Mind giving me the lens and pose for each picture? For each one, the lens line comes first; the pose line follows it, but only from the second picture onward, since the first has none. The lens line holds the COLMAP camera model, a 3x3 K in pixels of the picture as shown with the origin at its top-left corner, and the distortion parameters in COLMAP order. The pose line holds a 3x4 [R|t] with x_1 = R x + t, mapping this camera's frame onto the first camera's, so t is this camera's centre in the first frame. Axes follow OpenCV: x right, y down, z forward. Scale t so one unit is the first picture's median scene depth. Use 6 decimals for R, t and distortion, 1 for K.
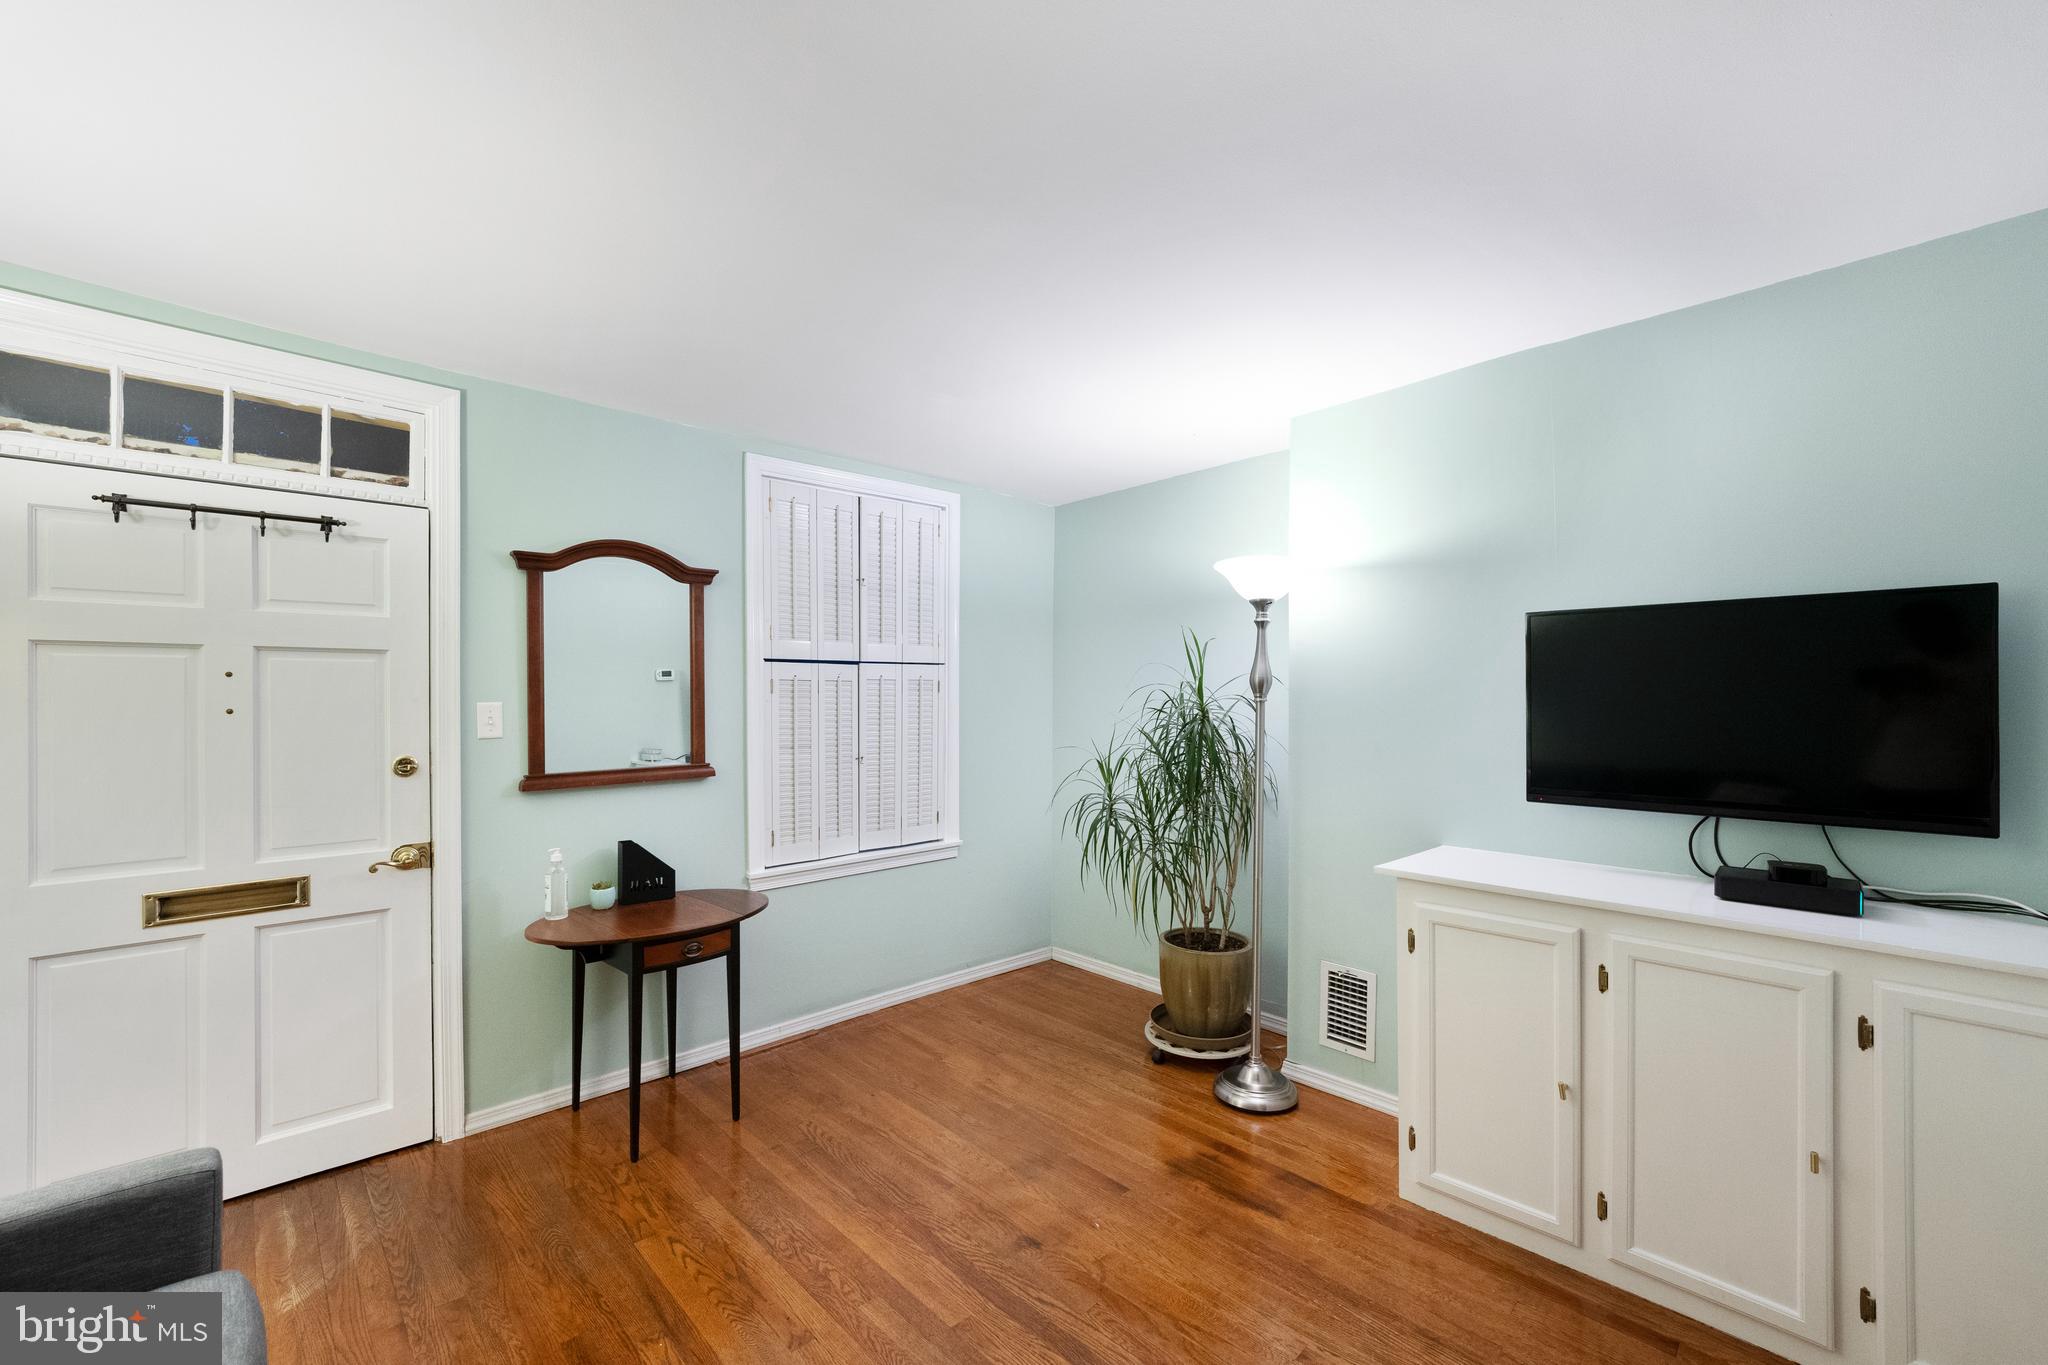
lens RADIAL K [[837.9, 0, 1016.1], [0, 837.9, 691.8], [0, 0, 1]] dist [-0.002567, 0.000689]
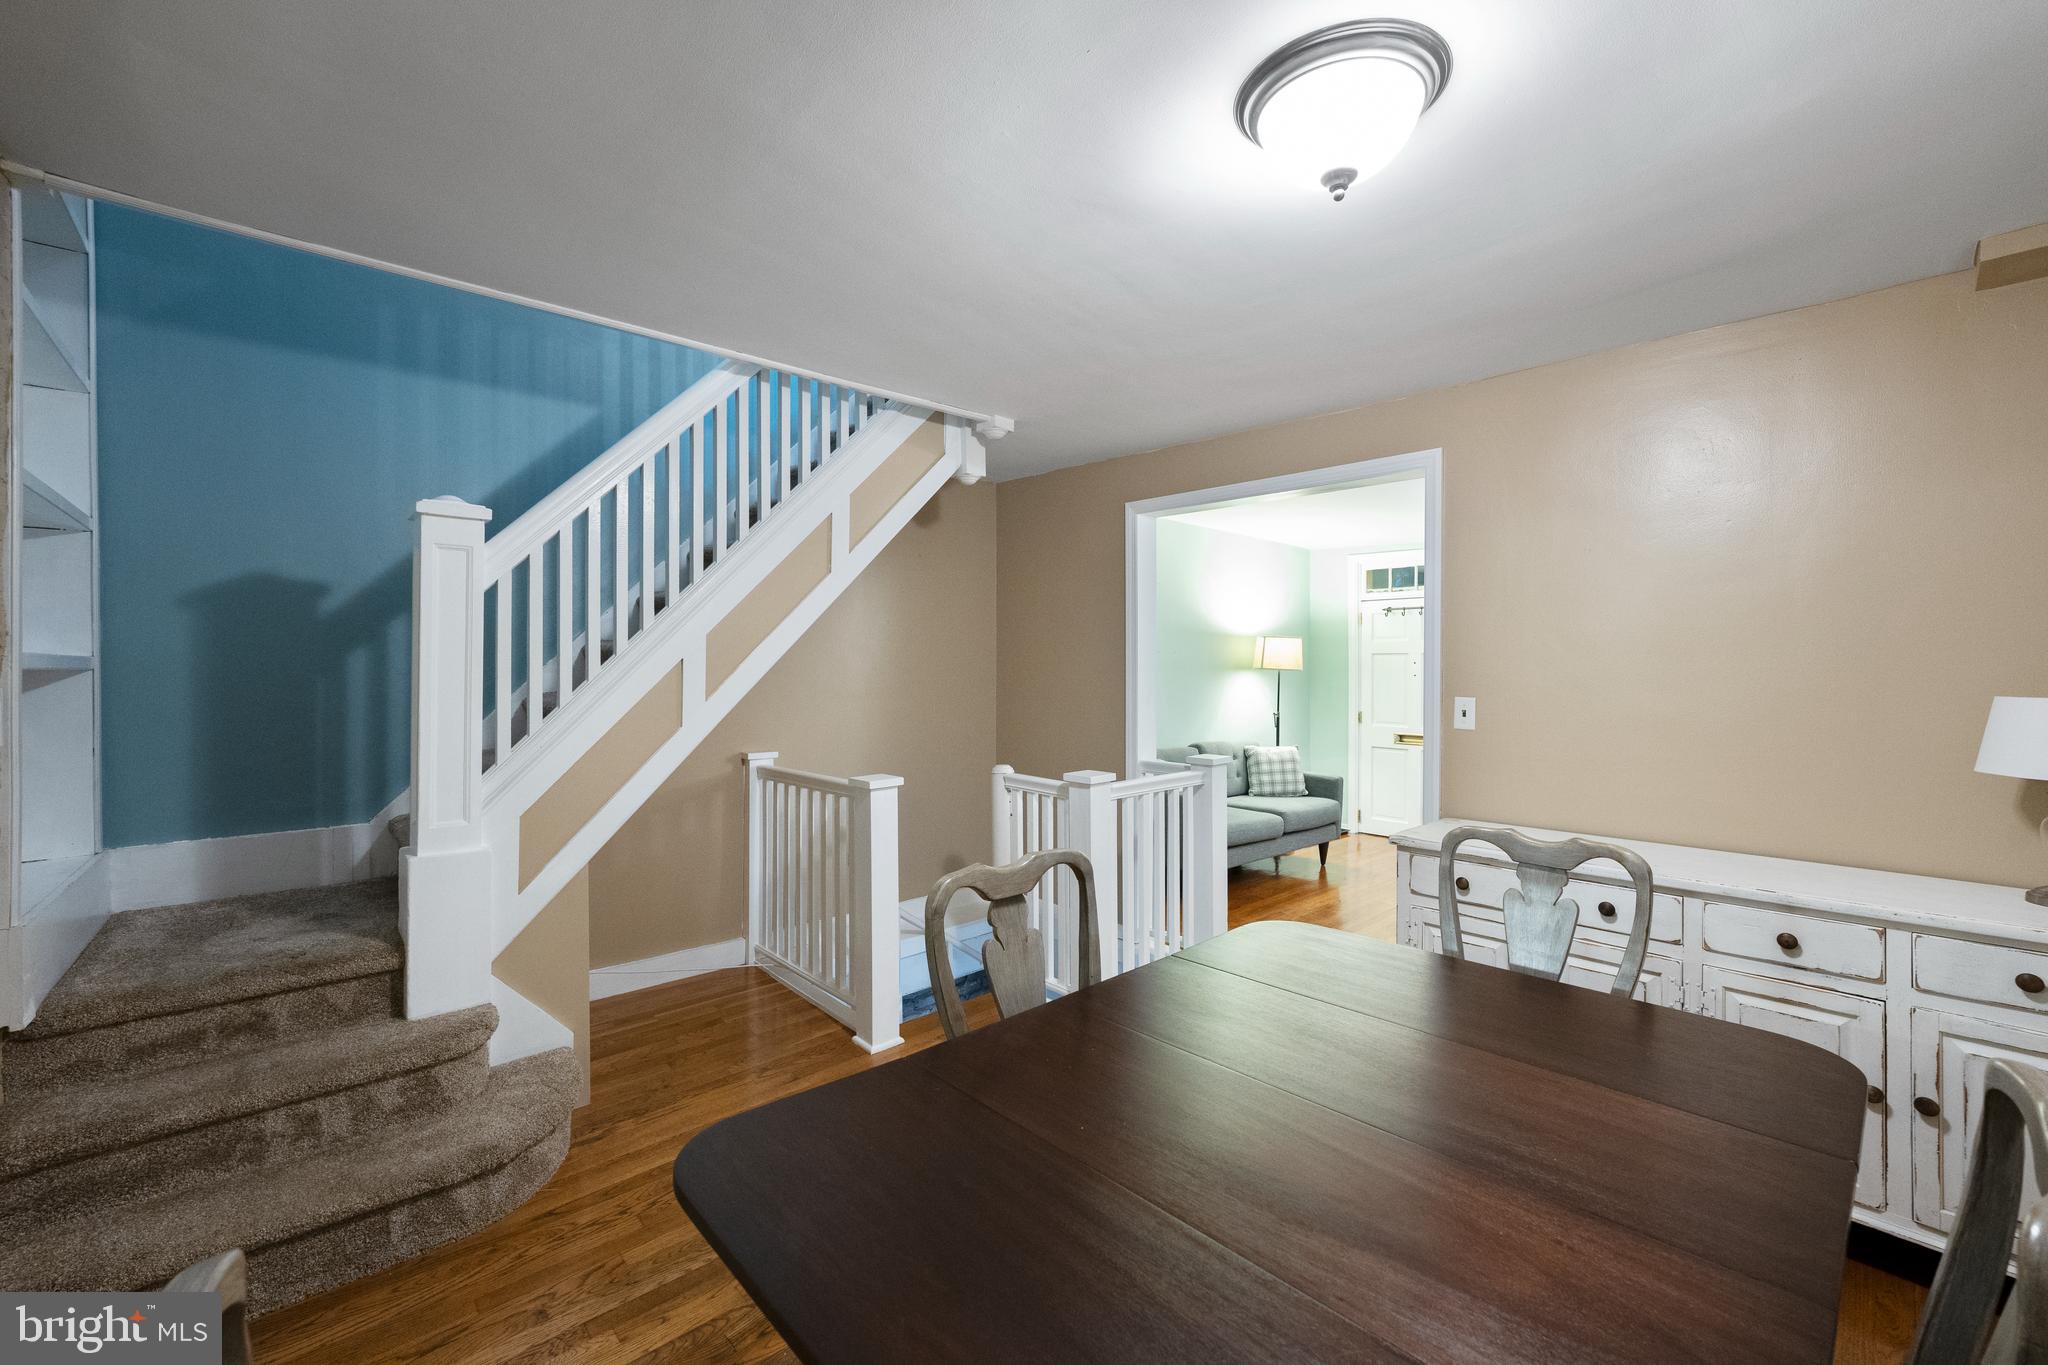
lens RADIAL K [[837.9, 0, 1006.7], [0, 837.9, 666.3], [0, 0, 1]] dist [-0.002567, 0.000689]
pose [[-0.036704, 0.007047, -0.999301, 1.873720], [0.006645, 0.999955, 0.006808, -0.035214], [0.999304, -0.006391, -0.036749, -0.297551]]
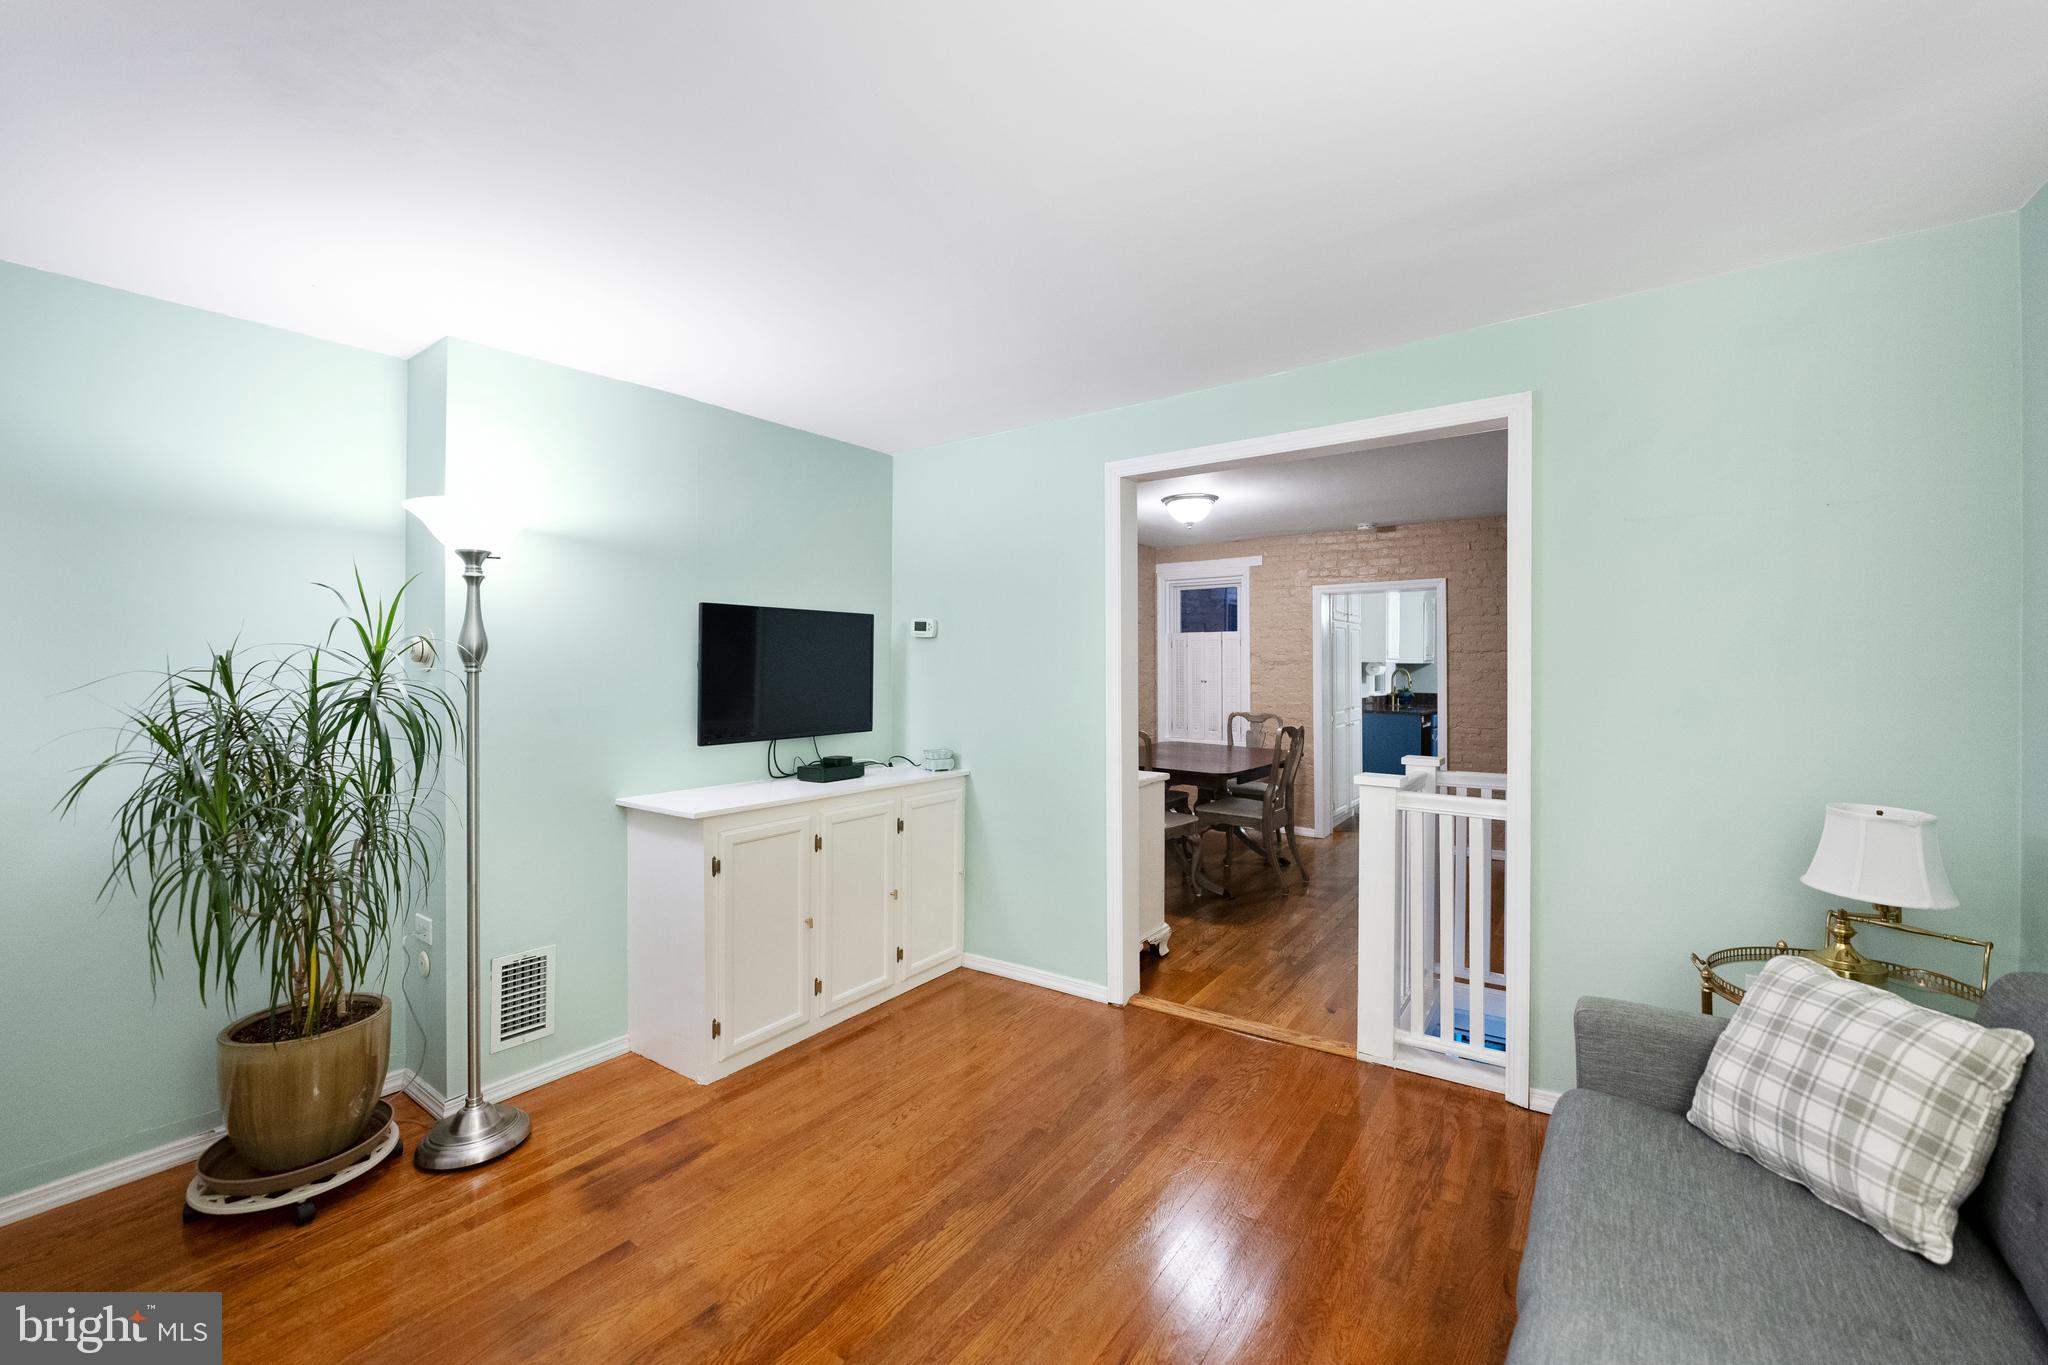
lens RADIAL K [[837.9, 0, 1019.9], [0, 837.9, 670.6], [0, 0, 1]] dist [-0.002567, 0.000689]
pose [[-0.181418, -0.008140, 0.983372, -0.726766], [-0.002748, 0.999966, 0.007770, 0.001848], [-0.983402, -0.001293, -0.181434, 0.713176]]
